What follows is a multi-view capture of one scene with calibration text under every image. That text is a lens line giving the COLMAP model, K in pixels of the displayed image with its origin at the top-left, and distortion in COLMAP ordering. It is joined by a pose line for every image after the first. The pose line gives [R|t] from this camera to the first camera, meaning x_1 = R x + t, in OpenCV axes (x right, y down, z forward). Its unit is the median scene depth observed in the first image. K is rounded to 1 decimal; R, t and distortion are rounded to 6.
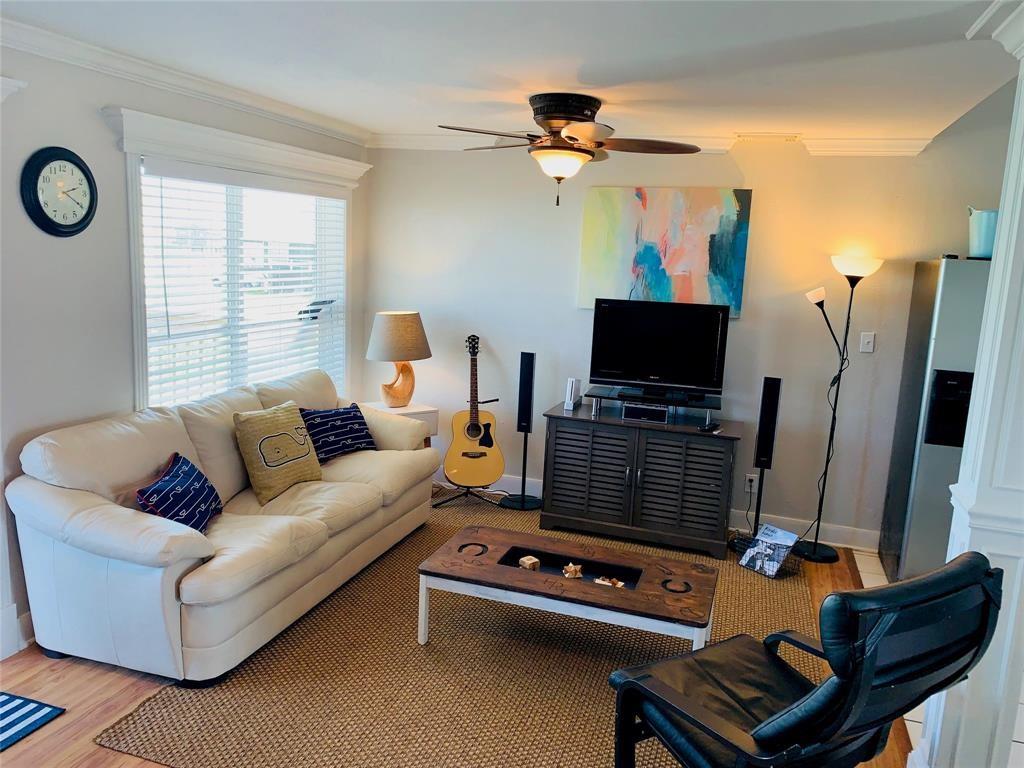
lens RADIAL K [[784.4, 0, 509.7], [0, 784.4, 378.7], [0, 0, 1]] dist [0.047674, -0.051504]
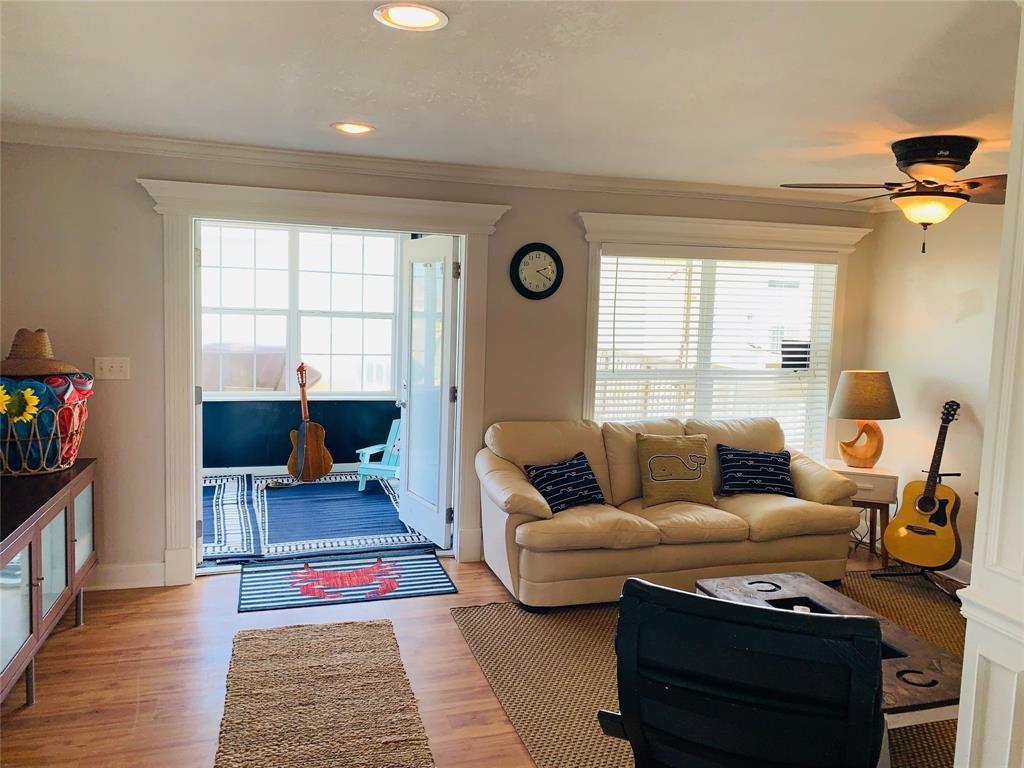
lens RADIAL K [[784.4, 0, 509.7], [0, 784.4, 378.7], [0, 0, 1]] dist [0.047674, -0.051504]
pose [[0.567179, 0.052537, -0.821917, 0.477903], [-0.139010, 0.989752, -0.032661, 0.021777], [0.811779, 0.132779, 0.568670, 0.076985]]
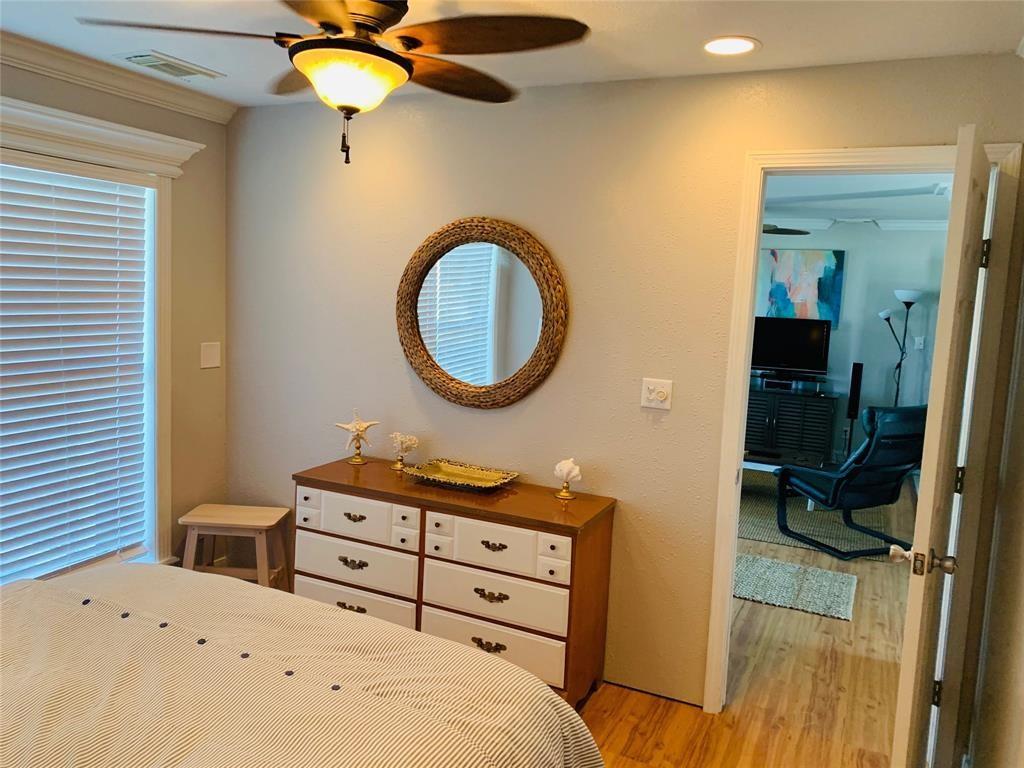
lens RADIAL K [[784.4, 0, 509.7], [0, 784.4, 378.7], [0, 0, 1]] dist [0.047674, -0.051504]
pose [[0.993870, 0.014053, -0.109657, -0.210287], [-0.020839, 0.997921, -0.060991, 0.146779], [0.108572, 0.062902, 0.992097, -0.719599]]
